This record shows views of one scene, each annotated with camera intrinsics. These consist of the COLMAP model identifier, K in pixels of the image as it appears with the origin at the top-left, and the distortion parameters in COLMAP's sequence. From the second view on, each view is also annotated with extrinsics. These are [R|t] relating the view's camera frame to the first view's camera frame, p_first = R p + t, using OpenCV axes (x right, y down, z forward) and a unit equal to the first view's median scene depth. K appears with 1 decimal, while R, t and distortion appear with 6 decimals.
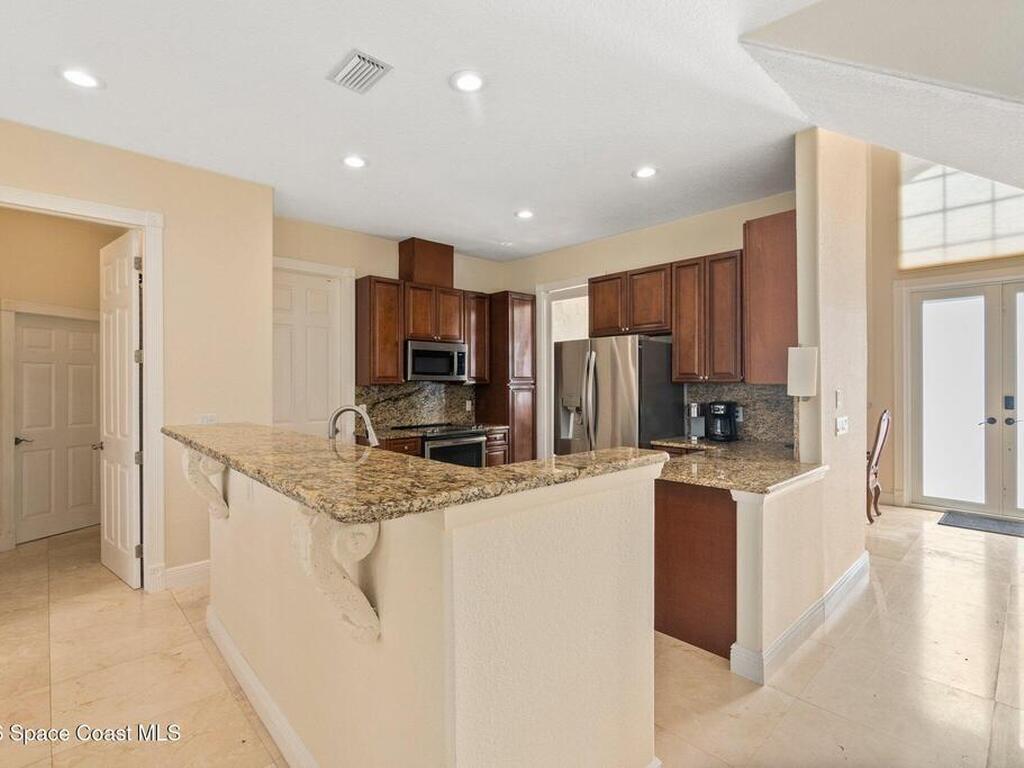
lens RADIAL K [[497.4, 0, 501.1], [0, 497.4, 379.9], [0, 0, 1]] dist [-0.019983, 0.000067]
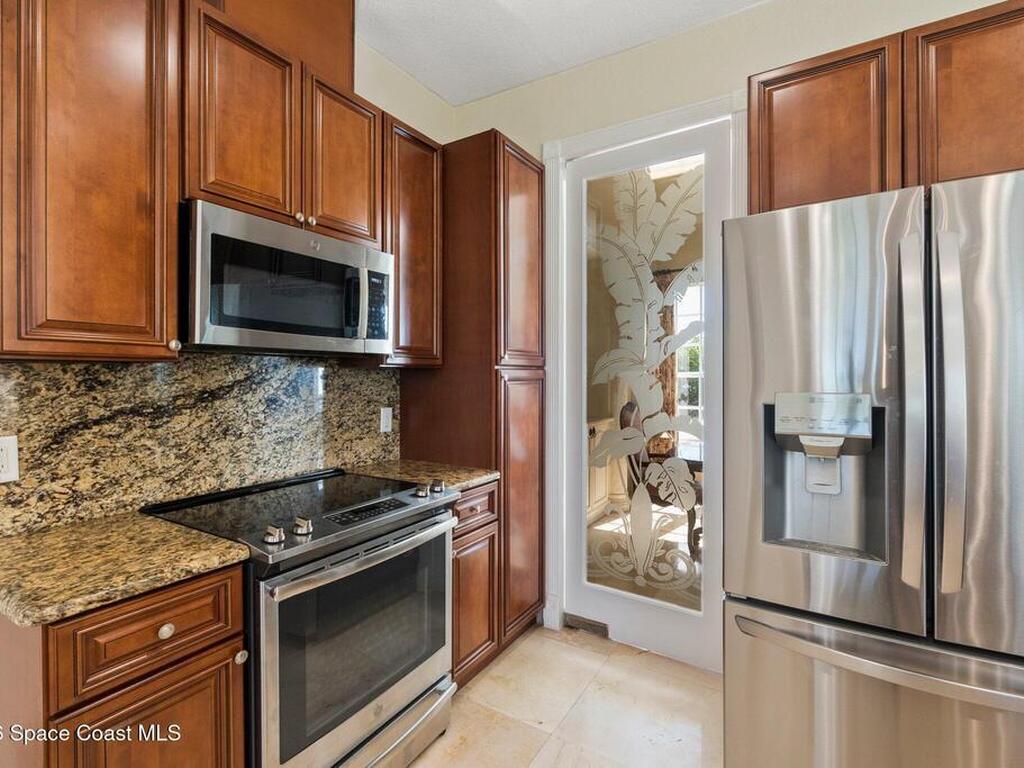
lens RADIAL K [[497.4, 0, 501.1], [0, 497.4, 379.9], [0, 0, 1]] dist [-0.019983, 0.000067]
pose [[0.965820, 0.000326, 0.259214, -0.085433], [-0.003516, 0.999924, 0.011841, 0.015167], [-0.259191, -0.012348, 0.965747, 0.627956]]
